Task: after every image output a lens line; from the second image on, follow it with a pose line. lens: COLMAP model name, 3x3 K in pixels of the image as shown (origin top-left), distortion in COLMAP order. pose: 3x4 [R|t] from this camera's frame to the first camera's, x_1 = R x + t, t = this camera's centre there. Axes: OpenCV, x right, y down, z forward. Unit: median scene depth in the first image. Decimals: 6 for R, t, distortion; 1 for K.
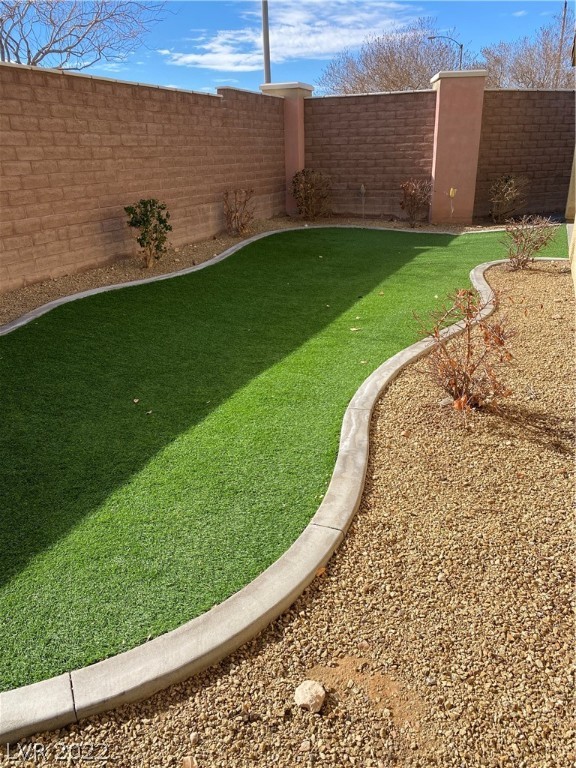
lens RADIAL K [[584.3, 0, 289.2], [0, 584.3, 382.6], [0, 0, 1]] dist [0.041547, -0.049554]
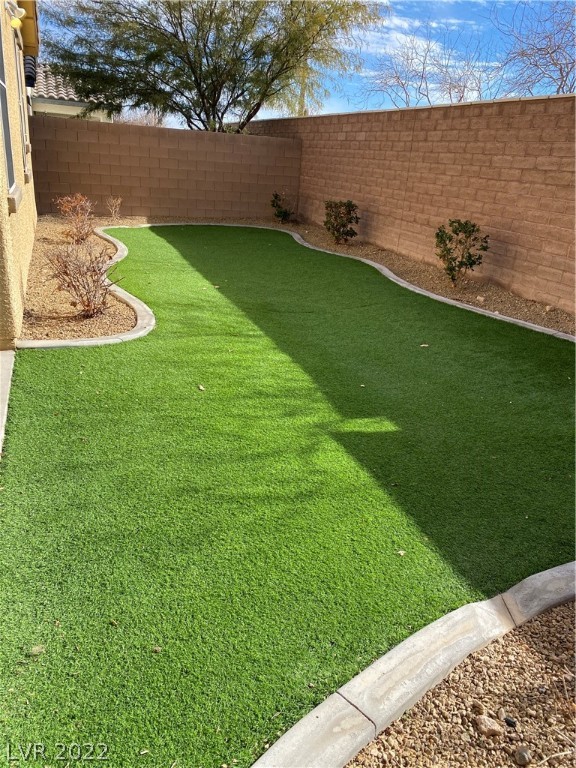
lens RADIAL K [[584.3, 0, 288.9], [0, 584.3, 378.2], [0, 0, 1]] dist [0.041547, -0.049554]
pose [[-0.733361, 0.202816, -0.648882, 0.703014], [-0.308588, 0.751162, 0.583548, -0.636696], [0.605769, 0.628188, -0.488286, 1.573490]]
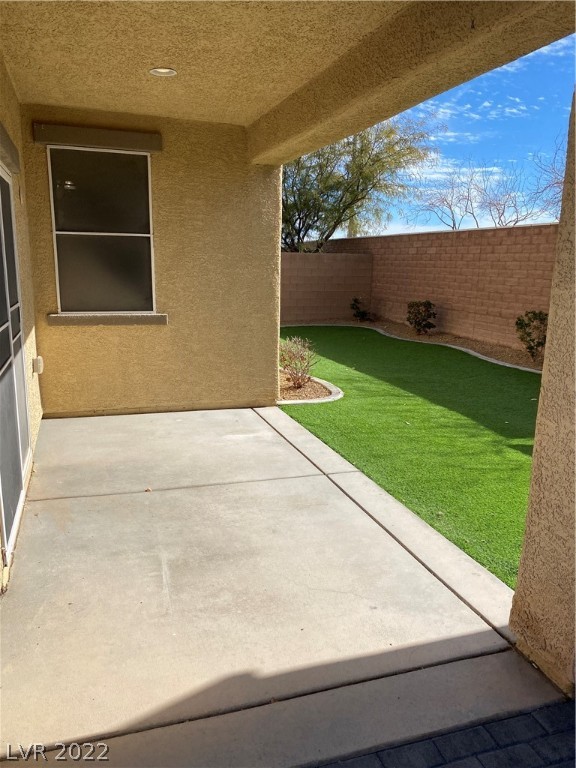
lens RADIAL K [[584.3, 0, 287.2], [0, 584.3, 389.7], [0, 0, 1]] dist [0.041547, -0.049554]
pose [[-0.752125, 0.136338, -0.644763, 1.090717], [-0.255892, 0.841183, 0.476373, -0.683127], [0.607312, 0.523282, -0.597787, 1.636019]]
